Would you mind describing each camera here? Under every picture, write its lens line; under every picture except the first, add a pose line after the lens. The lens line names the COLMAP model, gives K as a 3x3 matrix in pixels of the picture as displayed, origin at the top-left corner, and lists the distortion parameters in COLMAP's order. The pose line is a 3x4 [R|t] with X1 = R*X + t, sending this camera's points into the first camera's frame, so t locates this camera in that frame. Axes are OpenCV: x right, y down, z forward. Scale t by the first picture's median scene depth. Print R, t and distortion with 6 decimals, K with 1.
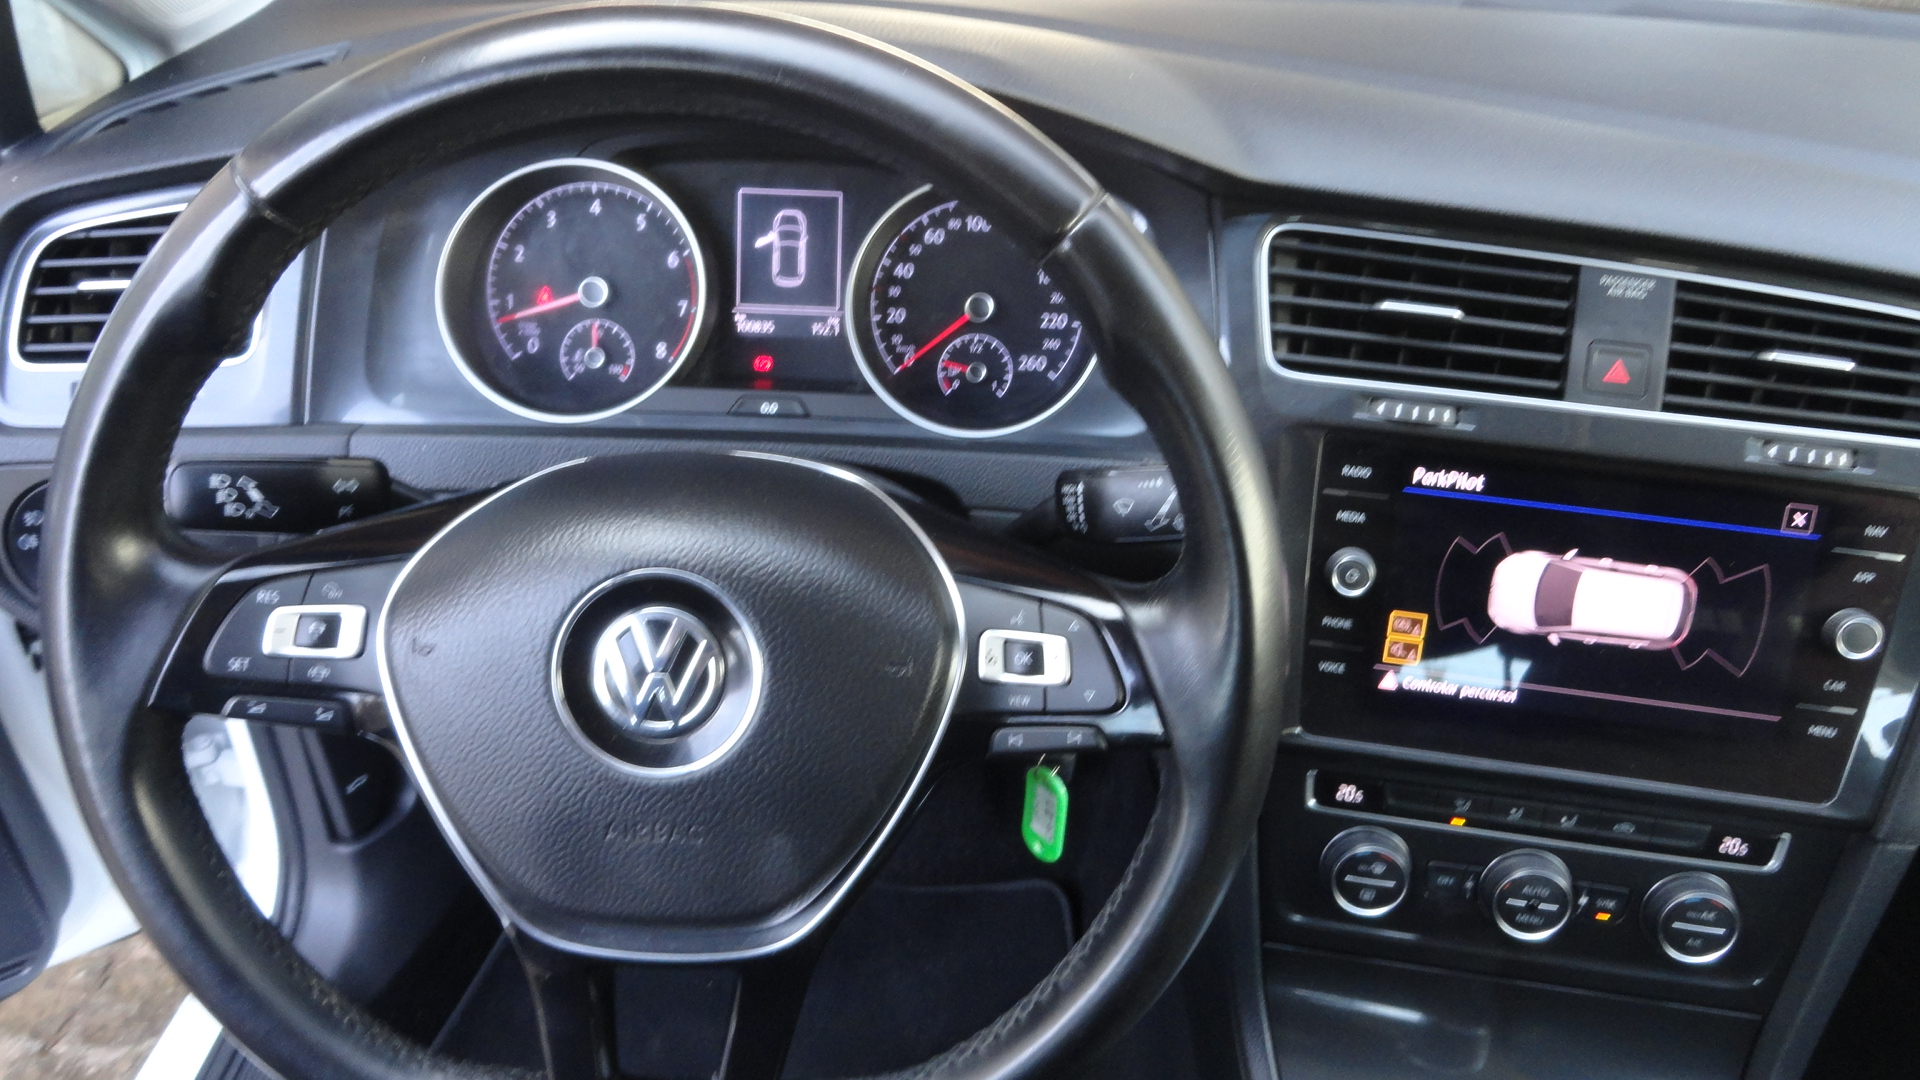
lens RADIAL K [[1322.7, 0, 956.6], [0, 1322.7, 556.7], [0, 0, 1]] dist [-0.005067, 0.001679]
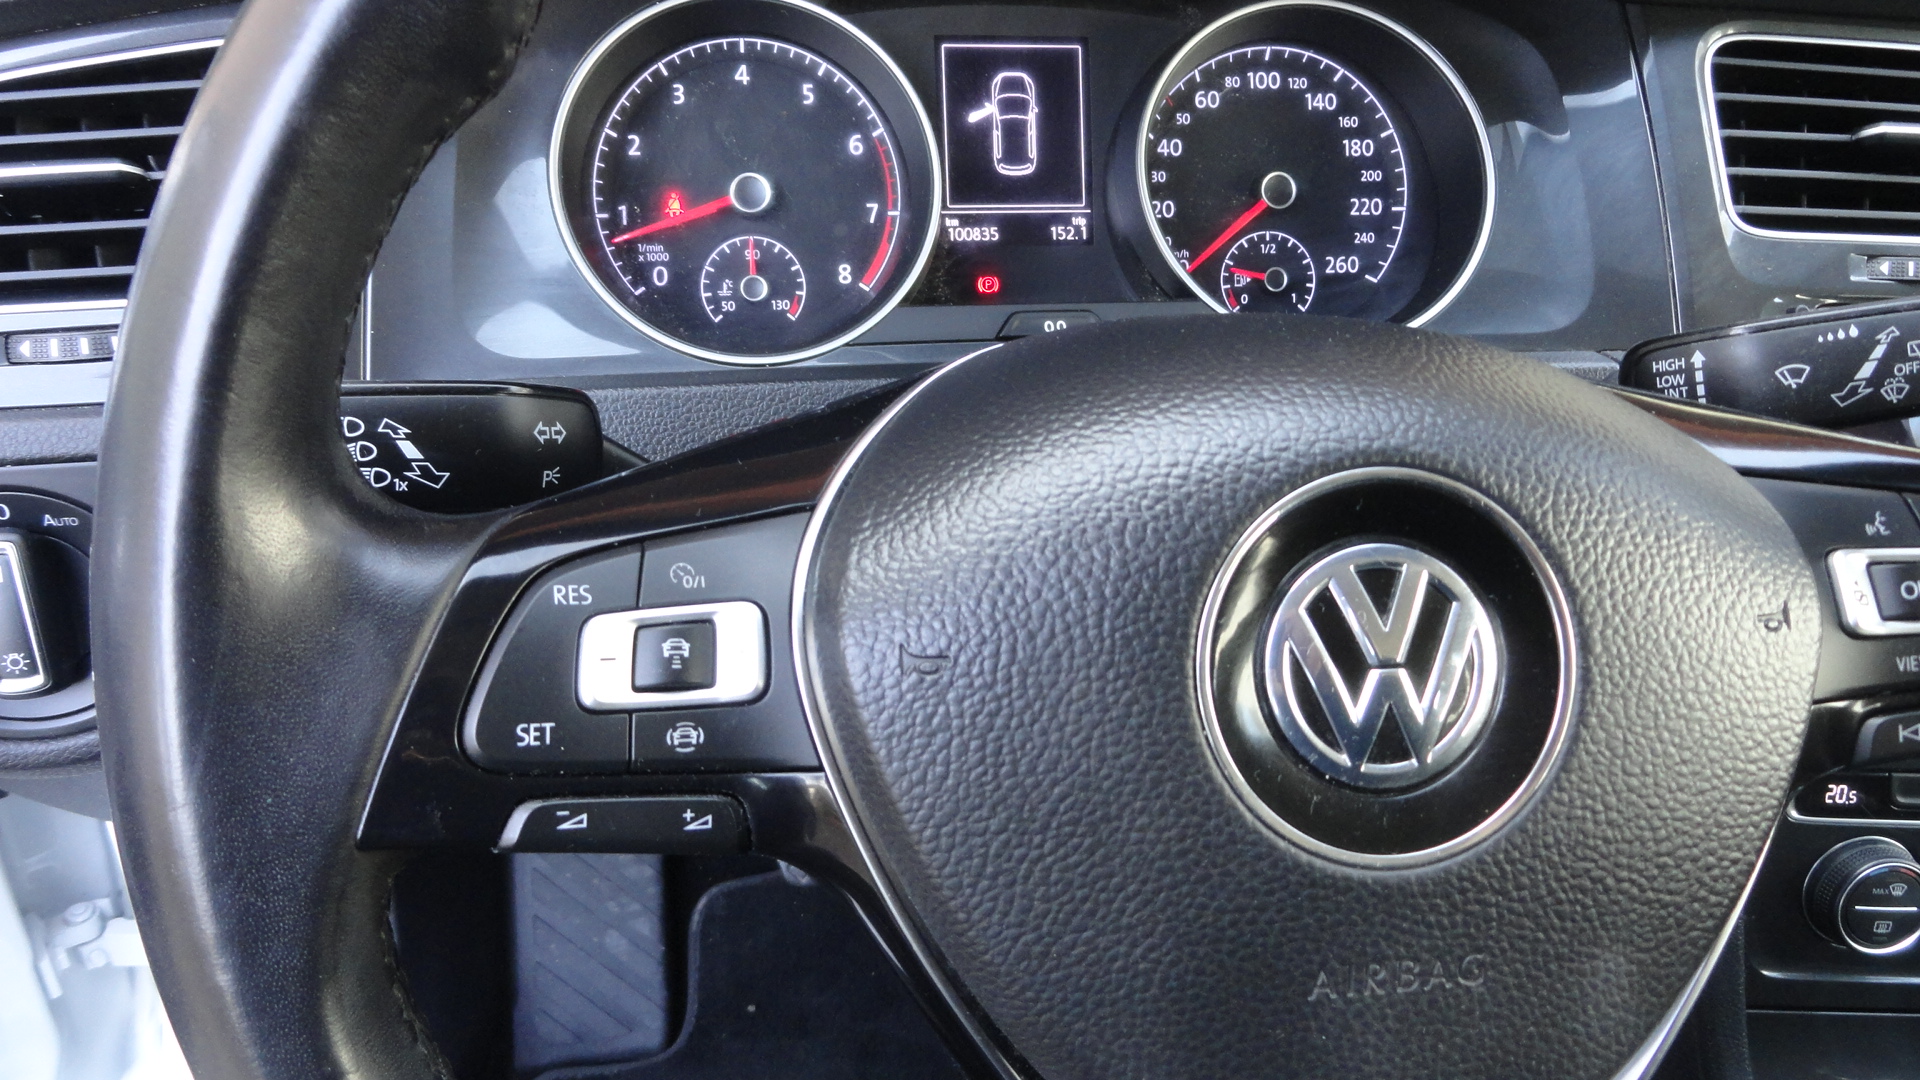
lens RADIAL K [[1327.5, 0, 958.5], [0, 1327.5, 546.9], [0, 0, 1]] dist [0.000175, 0.000750]
pose [[0.986908, -0.082210, 0.138758, -0.291470], [0.090094, 0.994600, -0.051517, 0.033481], [-0.133774, 0.063343, 0.988985, 0.316790]]
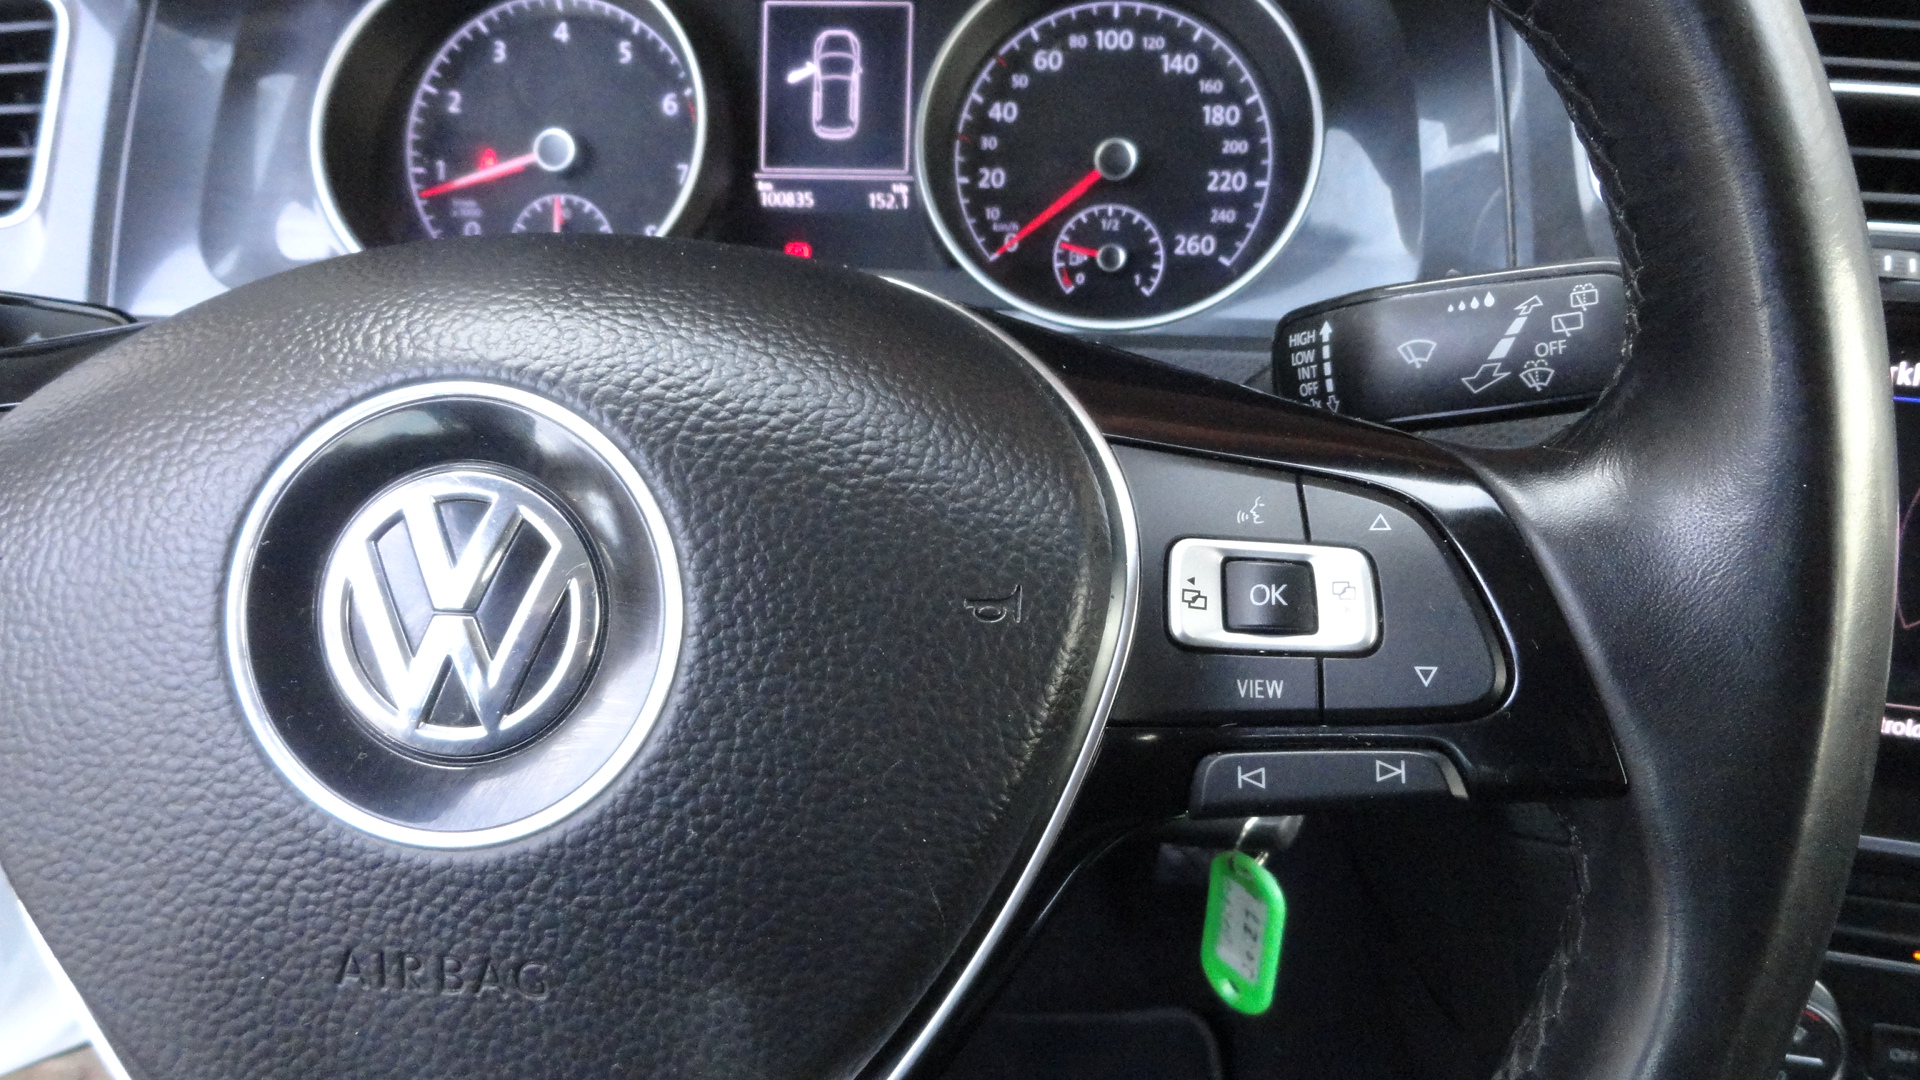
lens RADIAL K [[1327.5, 0, 958.5], [0, 1327.5, 546.9], [0, 0, 1]] dist [0.000175, 0.000750]
pose [[0.997375, -0.002587, -0.072365, -0.014750], [-0.003145, 0.996871, -0.078984, 0.063870], [0.072342, 0.079004, 0.994246, 0.356125]]
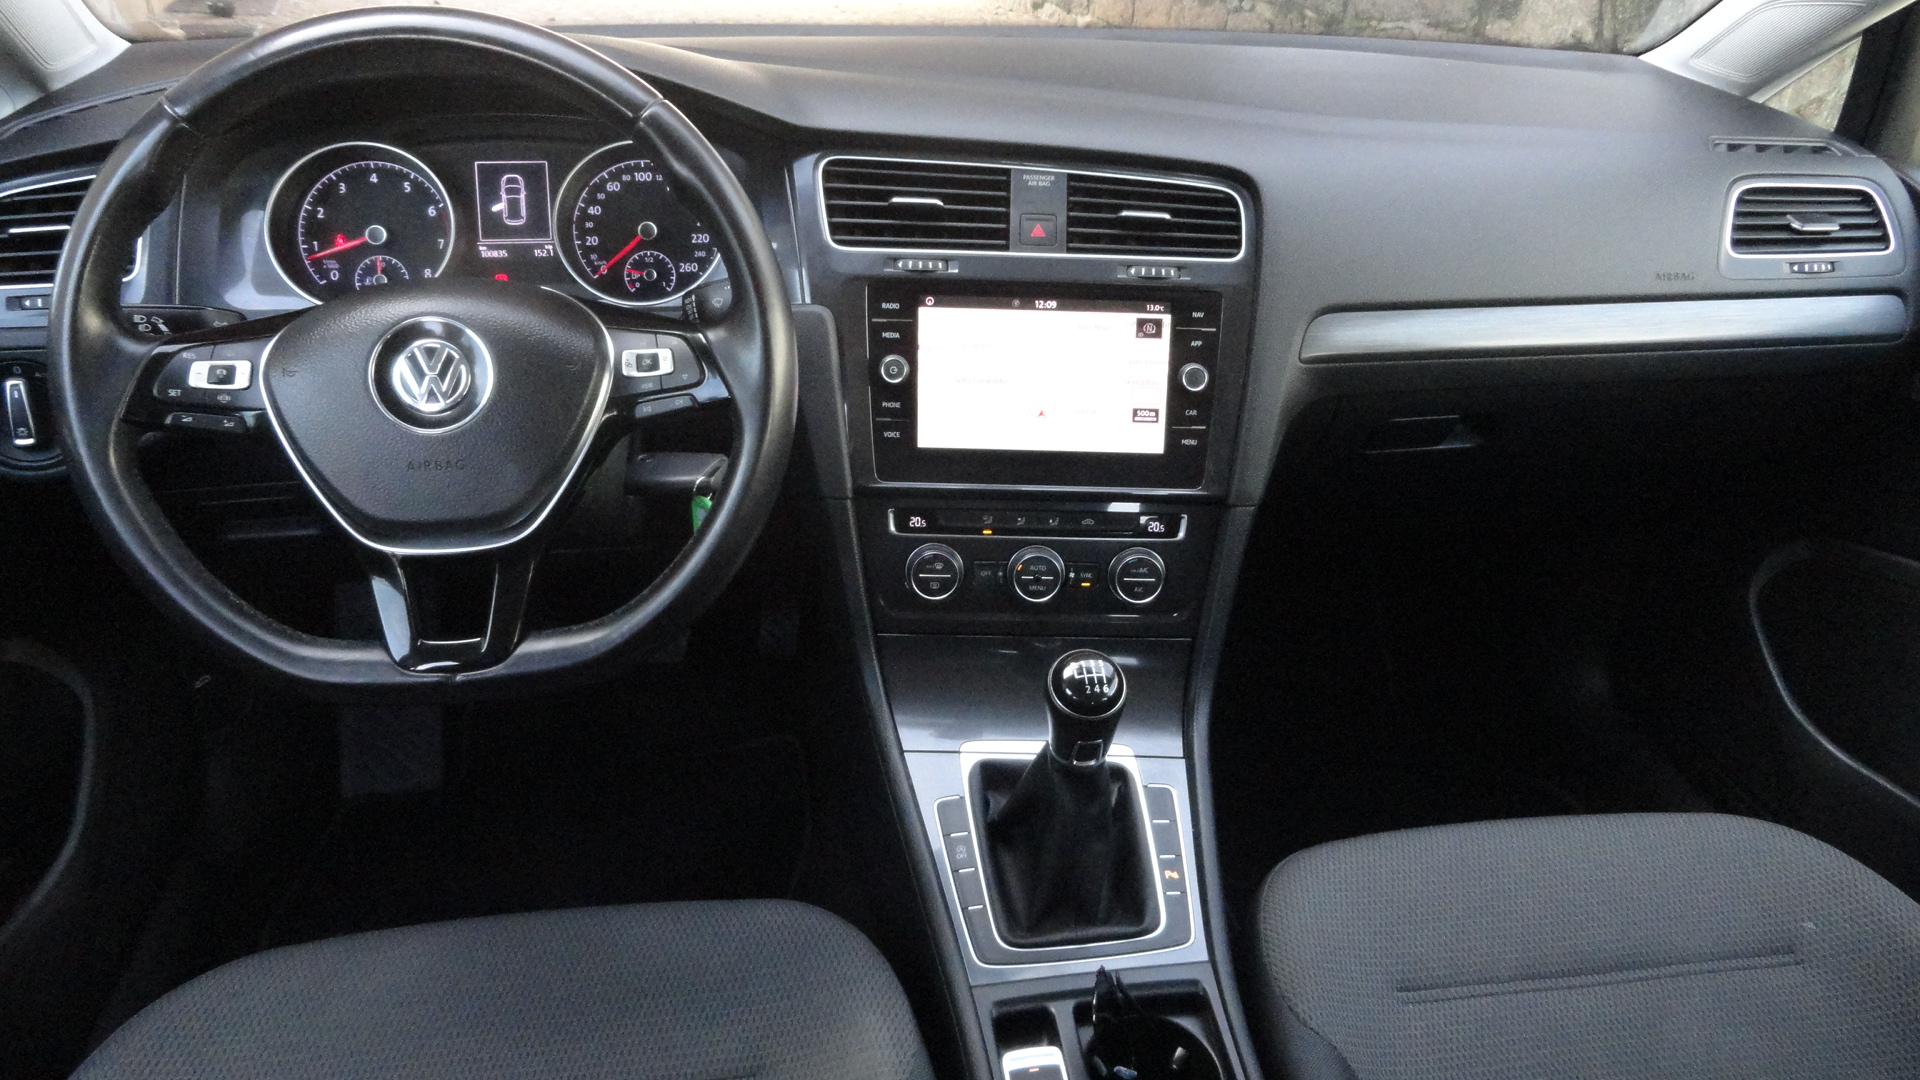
lens RADIAL K [[1327.5, 0, 958.5], [0, 1327.5, 546.9], [0, 0, 1]] dist [0.000175, 0.000750]
pose [[0.985564, -0.089770, 0.143541, 0.121462], [0.101095, 0.992147, -0.073644, 0.326804], [-0.135803, 0.087092, 0.986900, -0.521156]]
